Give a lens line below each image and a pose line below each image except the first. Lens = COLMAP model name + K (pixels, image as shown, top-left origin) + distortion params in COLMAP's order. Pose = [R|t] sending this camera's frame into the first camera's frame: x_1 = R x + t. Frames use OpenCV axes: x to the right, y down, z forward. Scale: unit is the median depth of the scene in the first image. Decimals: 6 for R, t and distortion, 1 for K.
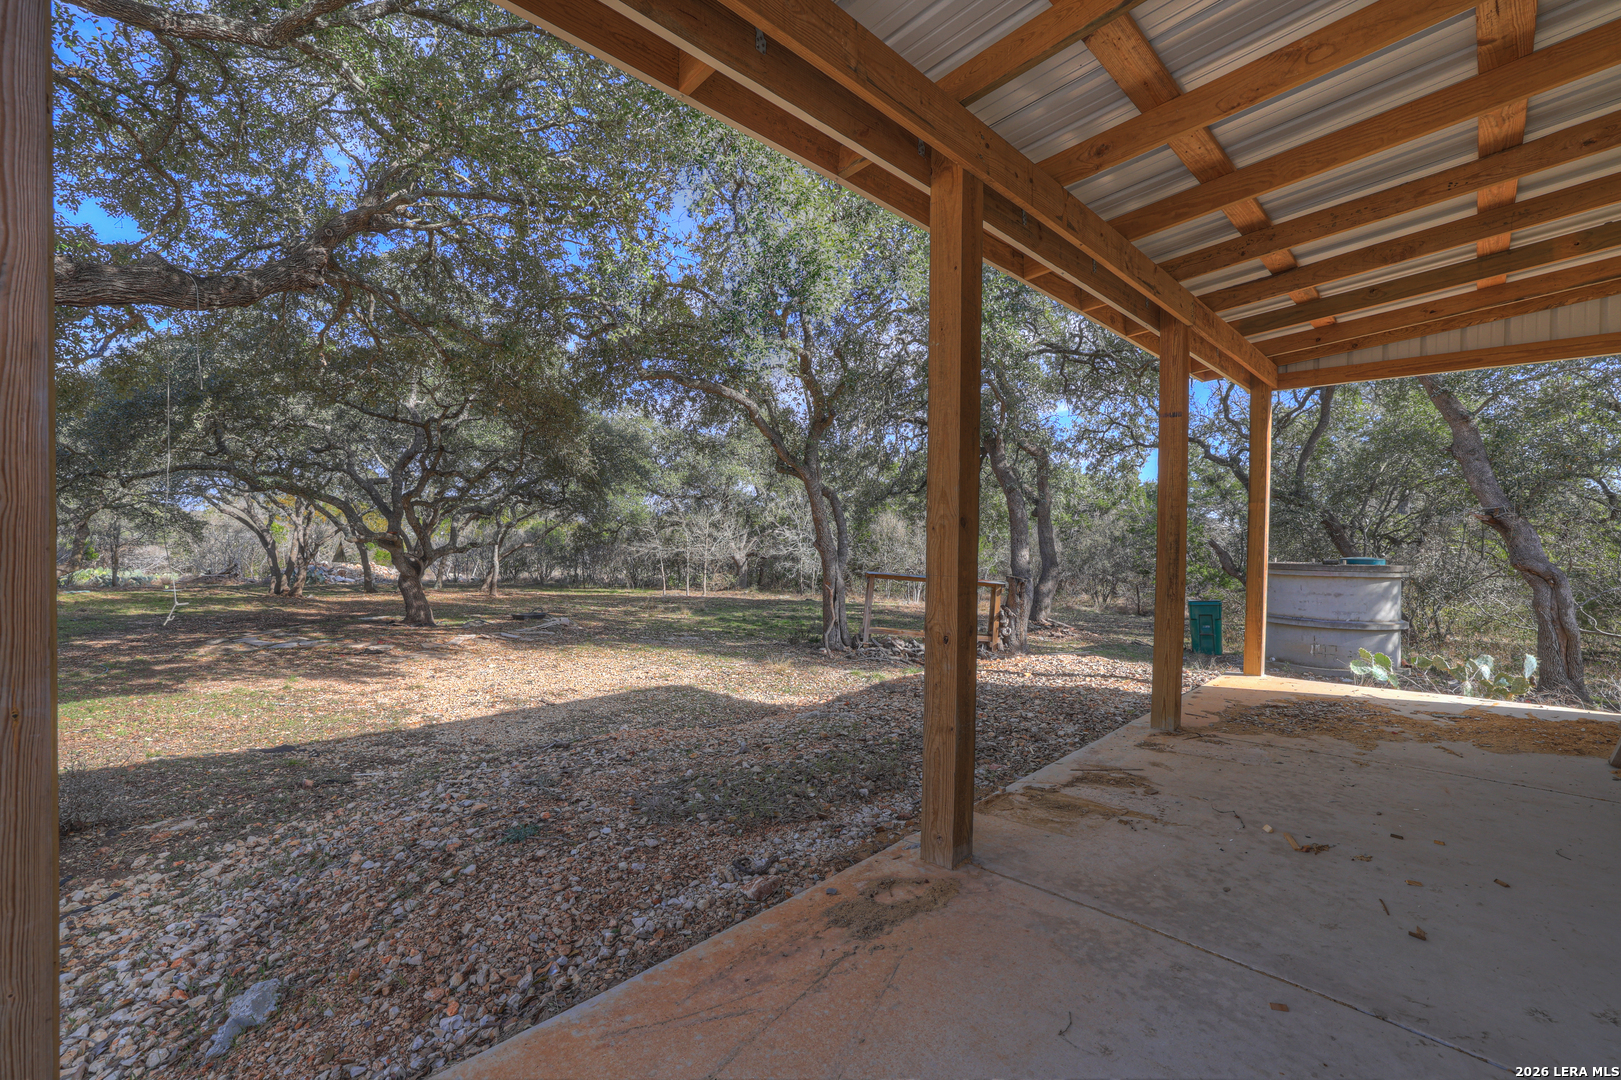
lens RADIAL K [[696.2, 0, 802.1], [0, 696.2, 542.1], [0, 0, 1]] dist [-0.046959, 0.019140]
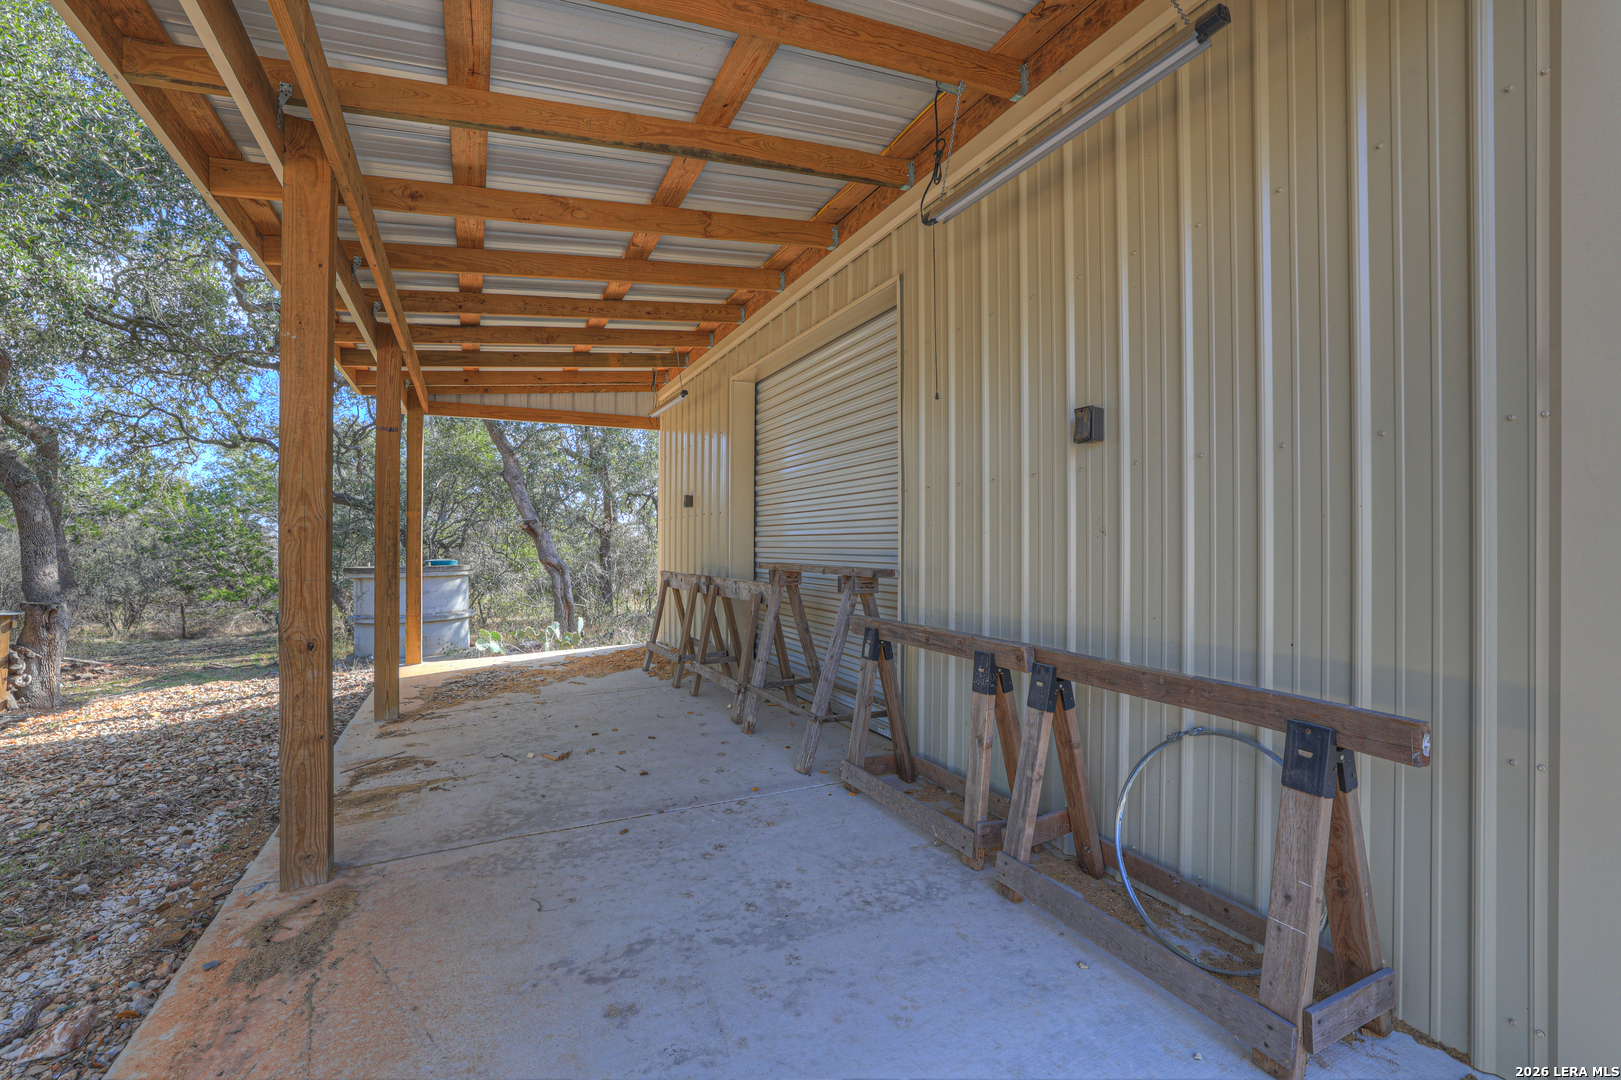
lens RADIAL K [[696.2, 0, 802.1], [0, 696.2, 542.1], [0, 0, 1]] dist [-0.046959, 0.019140]
pose [[0.330197, -0.011340, 0.943844, -0.300523], [0.022550, 0.999737, 0.004123, 0.005055], [-0.943643, 0.019922, 0.330366, 0.027239]]
